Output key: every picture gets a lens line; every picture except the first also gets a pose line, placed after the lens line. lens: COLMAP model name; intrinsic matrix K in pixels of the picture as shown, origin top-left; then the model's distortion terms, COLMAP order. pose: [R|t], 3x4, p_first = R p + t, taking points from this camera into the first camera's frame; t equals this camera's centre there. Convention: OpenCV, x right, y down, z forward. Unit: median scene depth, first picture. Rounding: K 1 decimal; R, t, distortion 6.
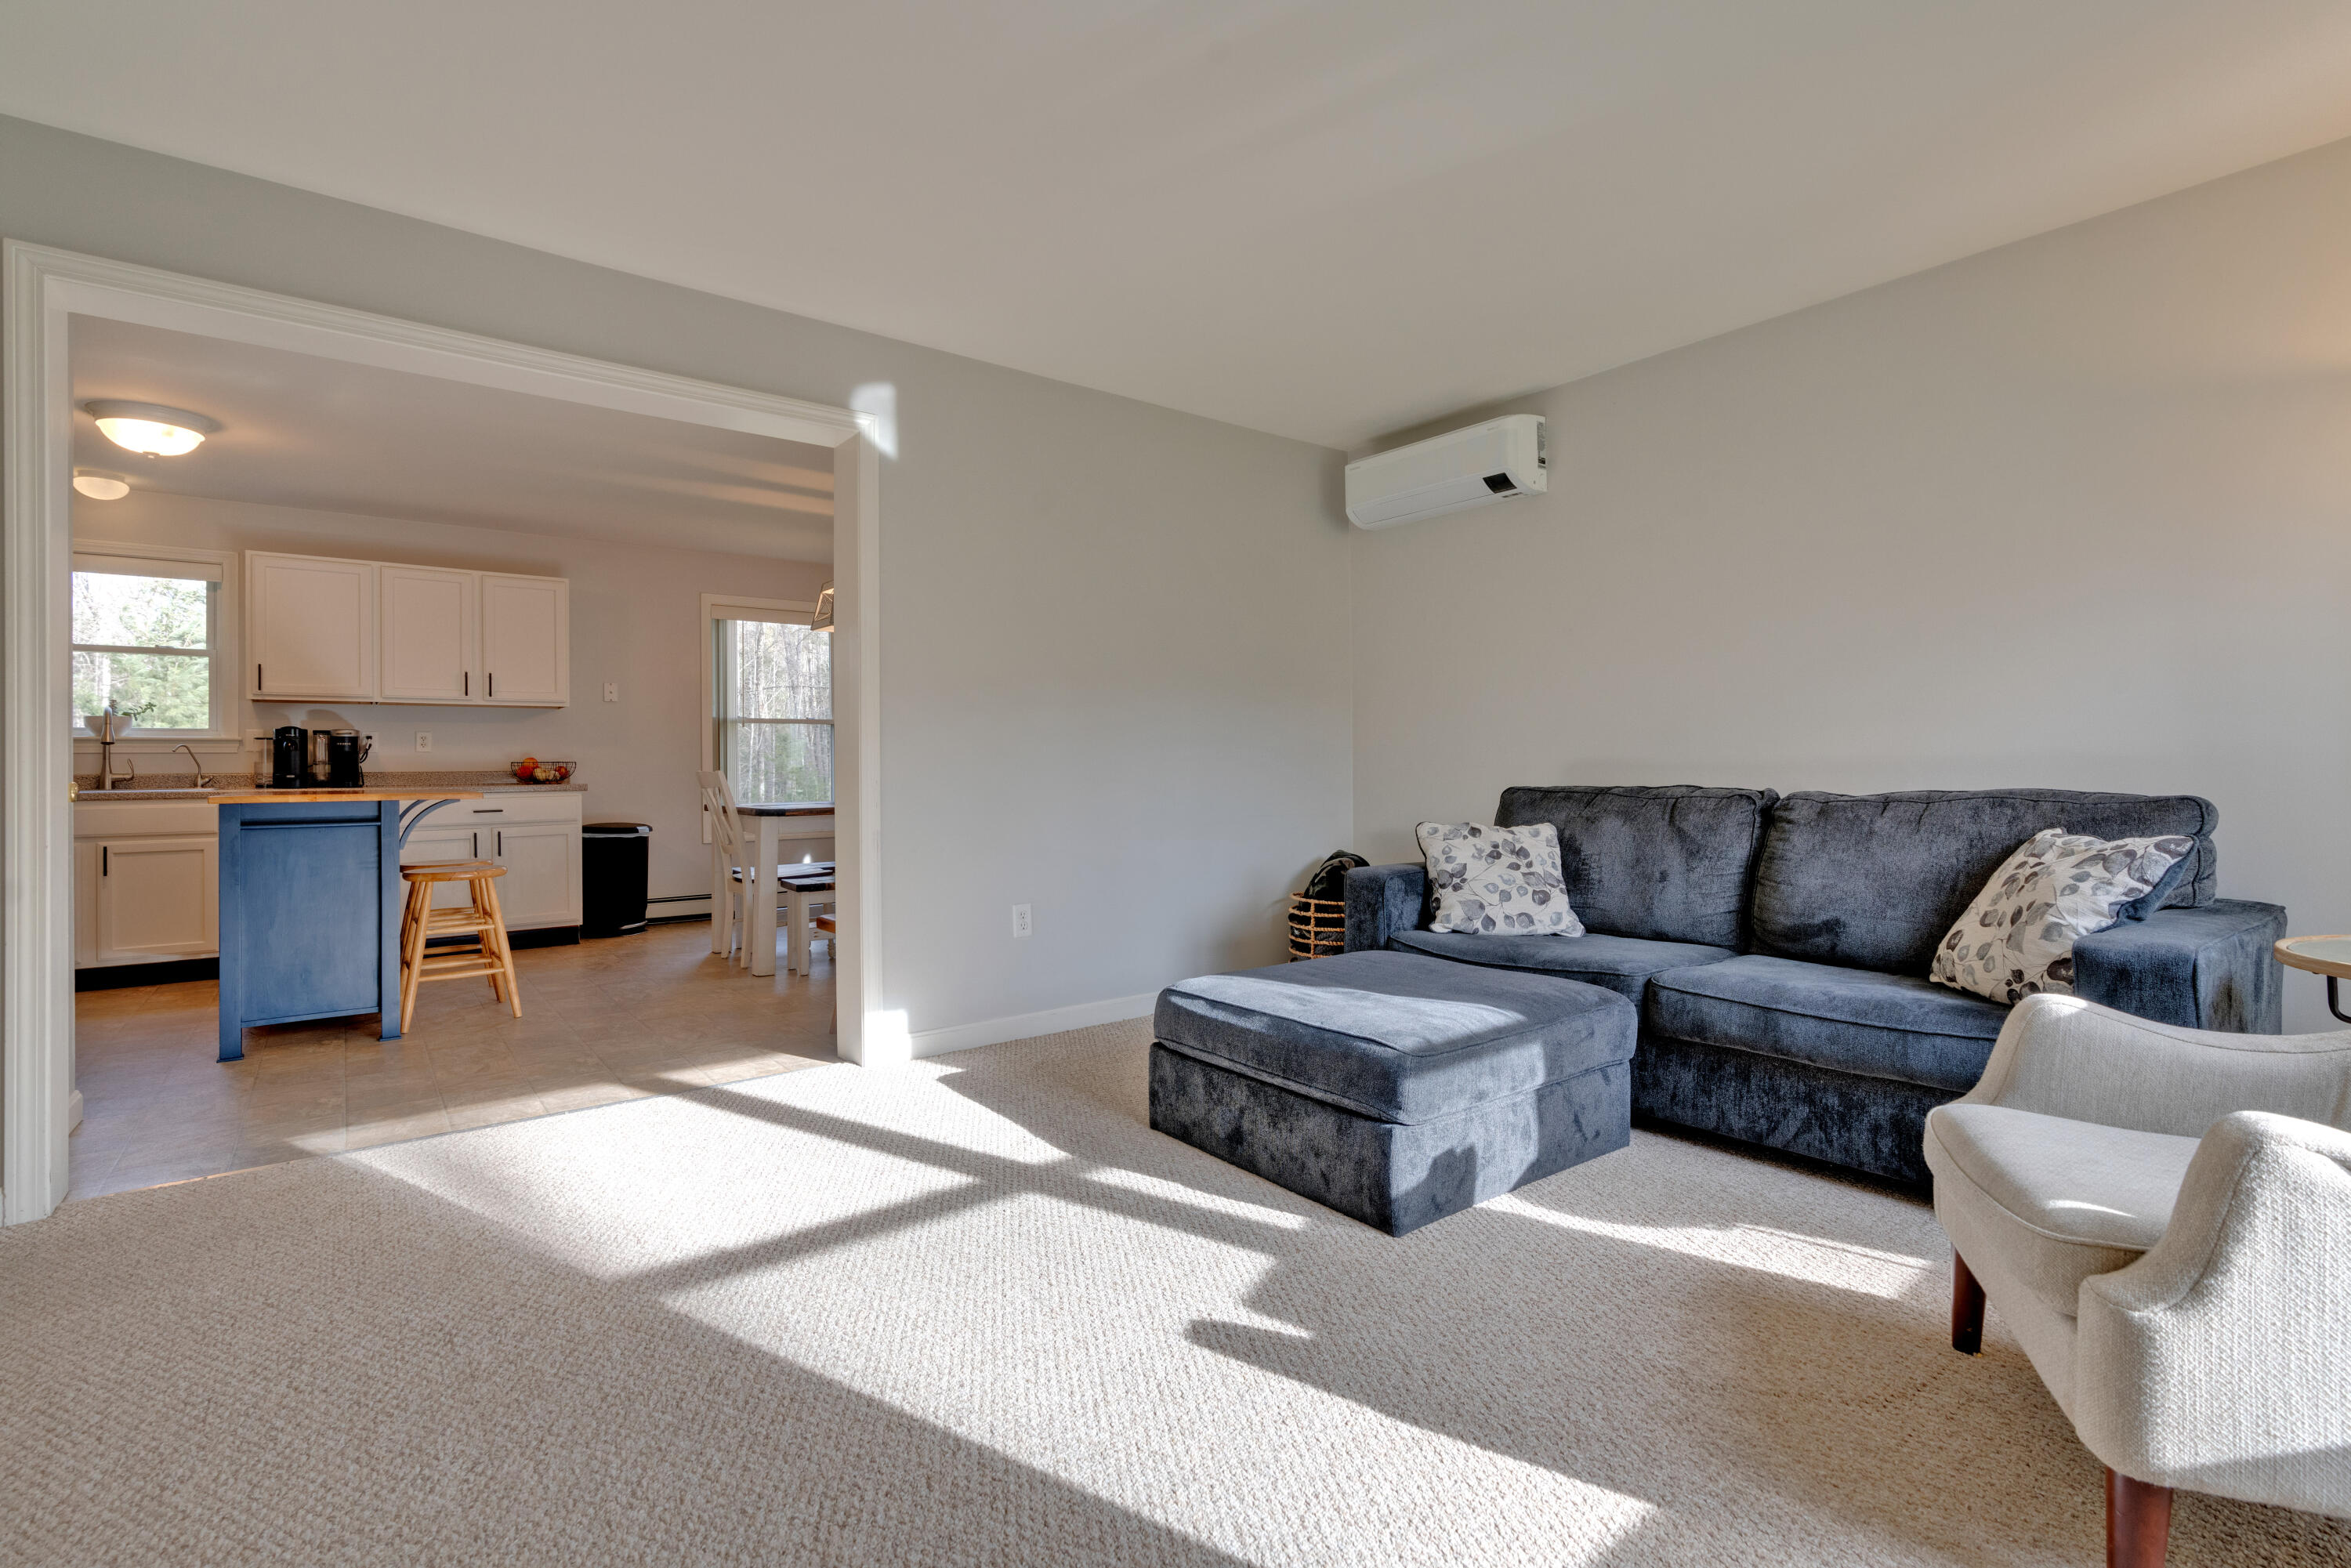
lens RADIAL K [[1075.4, 0, 1213.6], [0, 1075.4, 751.1], [0, 0, 1]] dist [-0.002638, 0.000350]
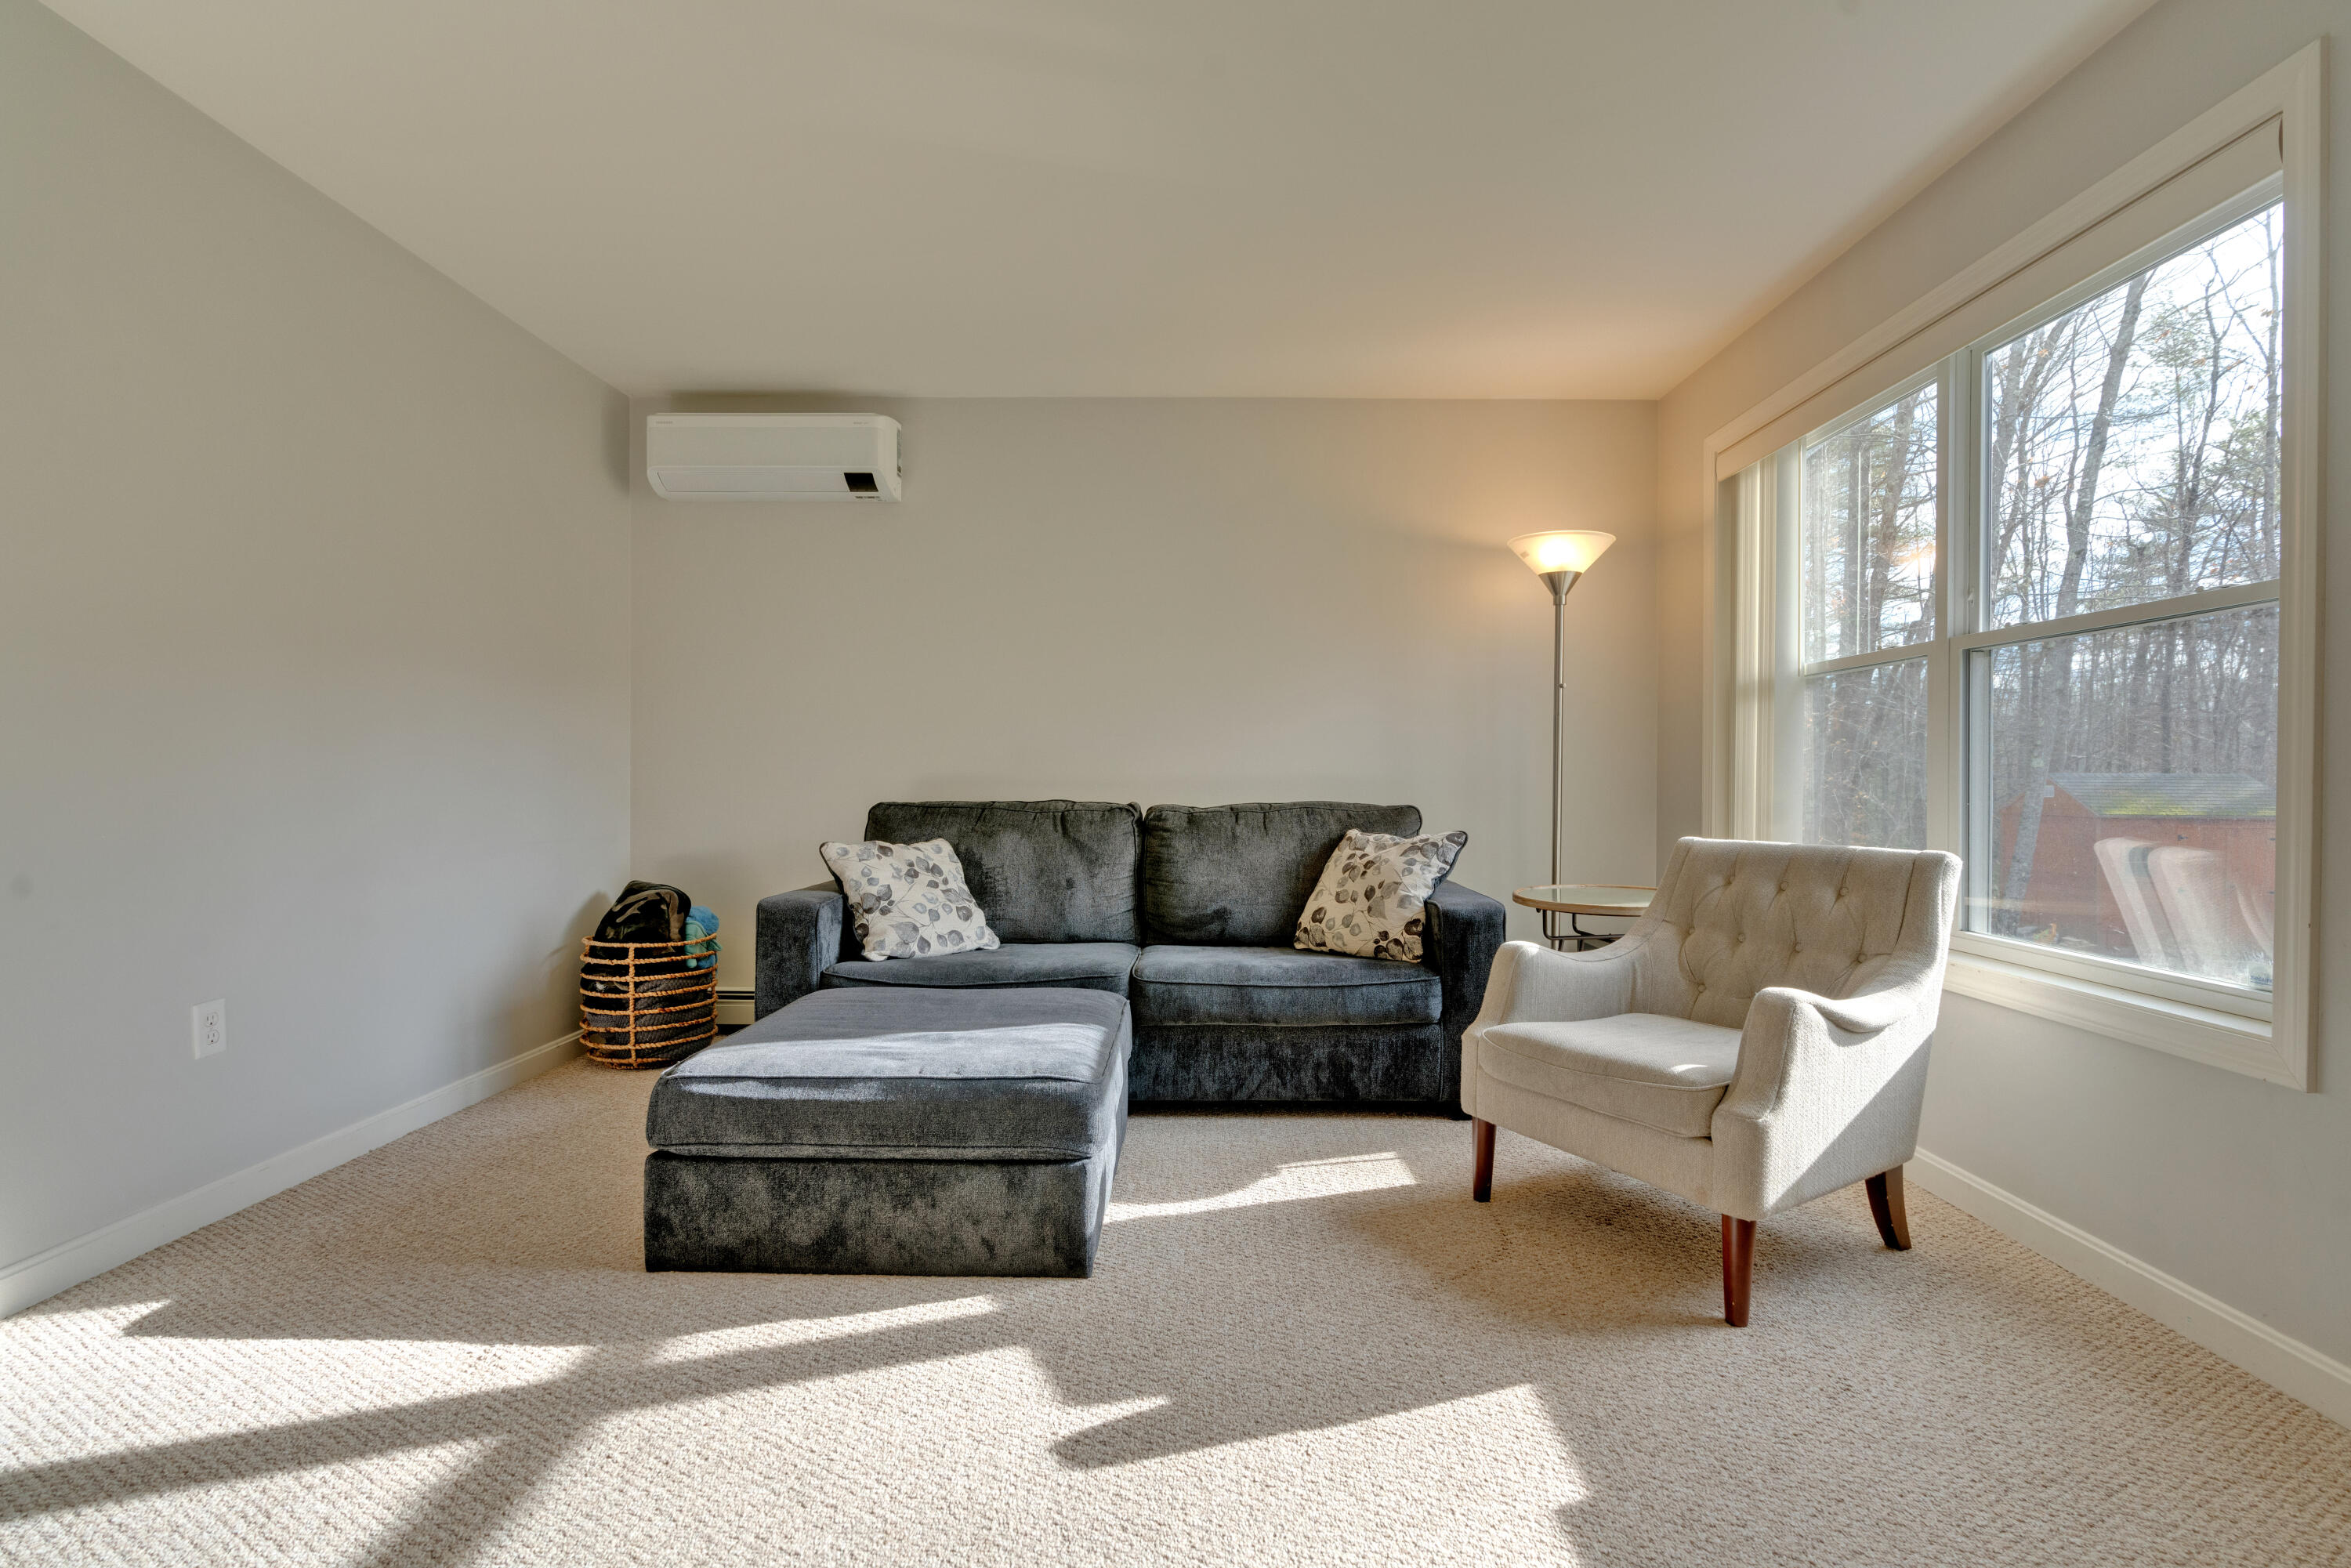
lens RADIAL K [[1051.1, 0, 1189.9], [0, 1051.1, 777.2], [0, 0, 1]] dist [-0.004709, 0.000729]
pose [[0.637199, 0.010945, 0.770622, -0.408648], [-0.019545, 0.999807, 0.001962, 0.005119], [-0.770451, -0.016312, 0.637290, 0.286357]]
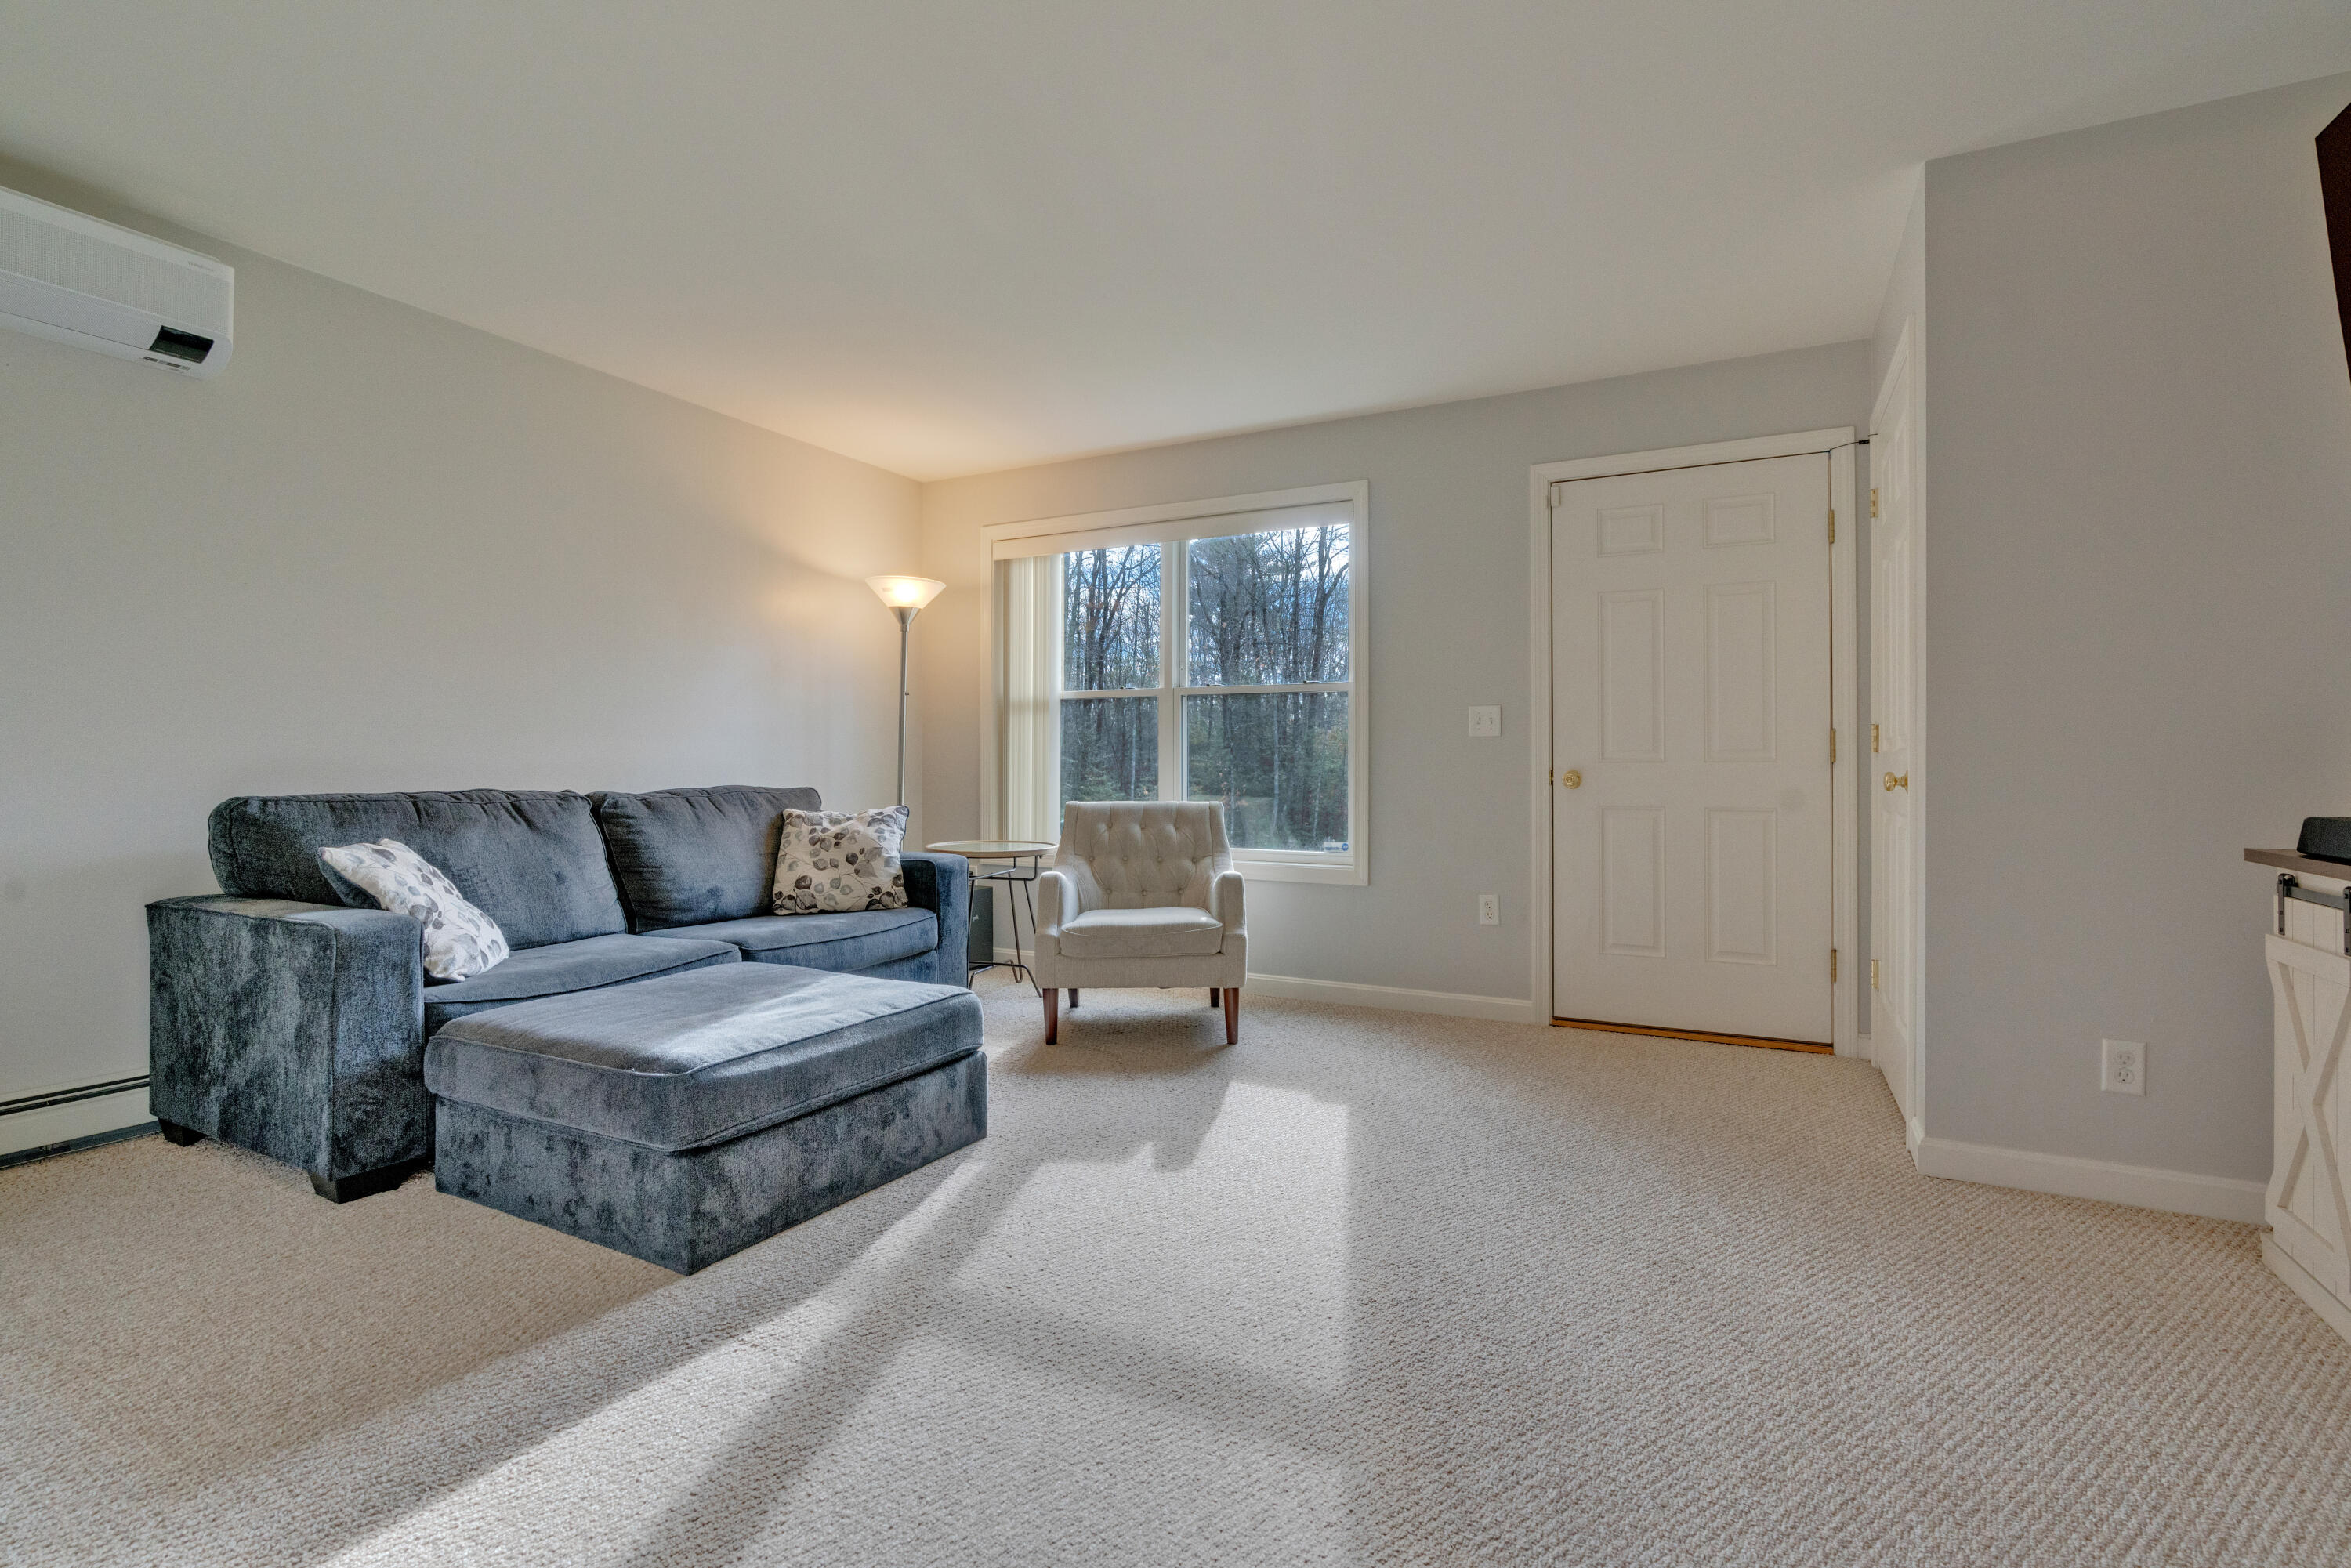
lens RADIAL K [[1063.3, 0, 1176.2], [0, 1063.3, 757.8], [0, 0, 1]] dist [-0.000676, 0.000249]
pose [[-0.377975, 0.014048, 0.925709, -0.906773], [-0.013722, 0.999690, -0.020773, 0.020452], [-0.925714, -0.020554, -0.377665, 1.056132]]
